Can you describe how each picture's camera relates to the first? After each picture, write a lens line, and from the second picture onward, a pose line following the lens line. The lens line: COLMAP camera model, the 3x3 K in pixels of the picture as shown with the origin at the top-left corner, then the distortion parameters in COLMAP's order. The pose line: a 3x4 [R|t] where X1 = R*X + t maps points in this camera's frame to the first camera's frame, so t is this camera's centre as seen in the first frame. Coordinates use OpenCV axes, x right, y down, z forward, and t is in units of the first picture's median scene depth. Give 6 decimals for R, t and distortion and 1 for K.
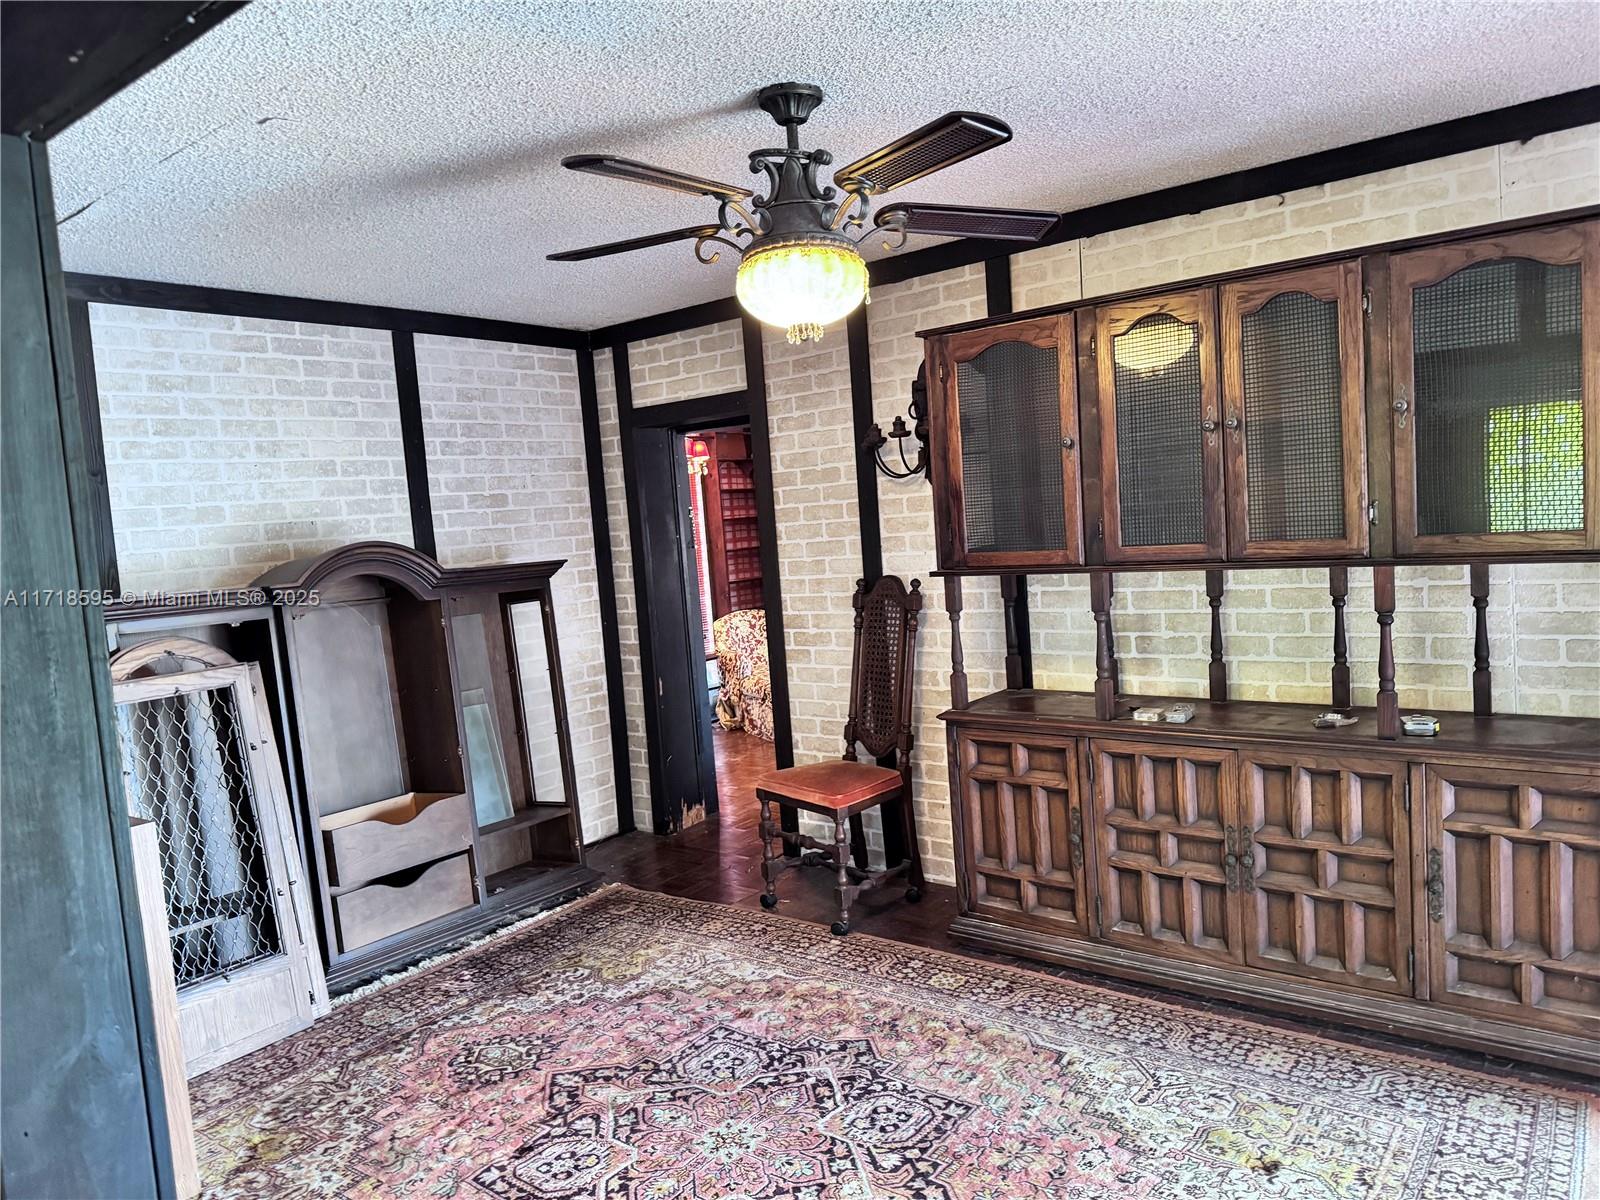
lens RADIAL K [[1126.7, 0, 805.0], [0, 1126.7, 605.0], [0, 0, 1]] dist [0.012568, -0.016211]
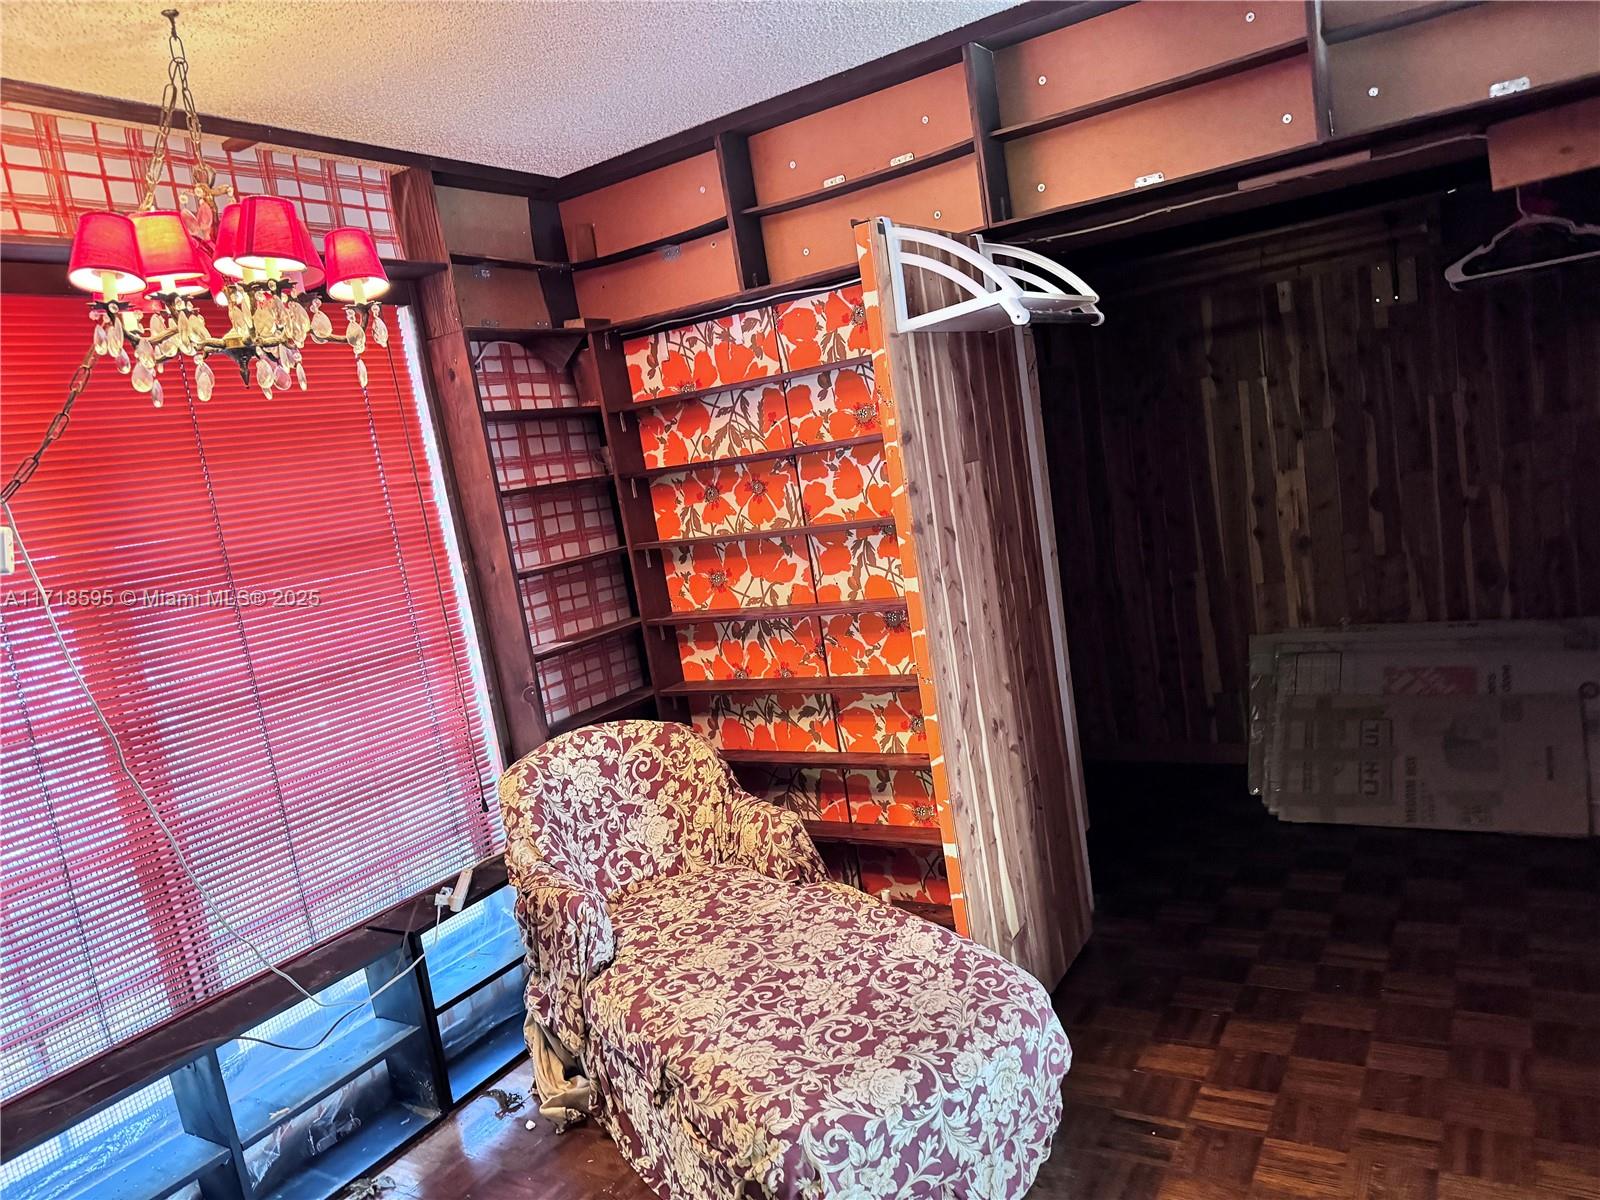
lens RADIAL K [[1126.7, 0, 802.7], [0, 1126.7, 603.7], [0, 0, 1]] dist [0.012568, -0.016211]
pose [[0.989830, -0.097344, 0.103734, -0.015719], [0.093488, 0.994758, 0.041419, -0.044213], [-0.107222, -0.031300, 0.993742, 0.602267]]
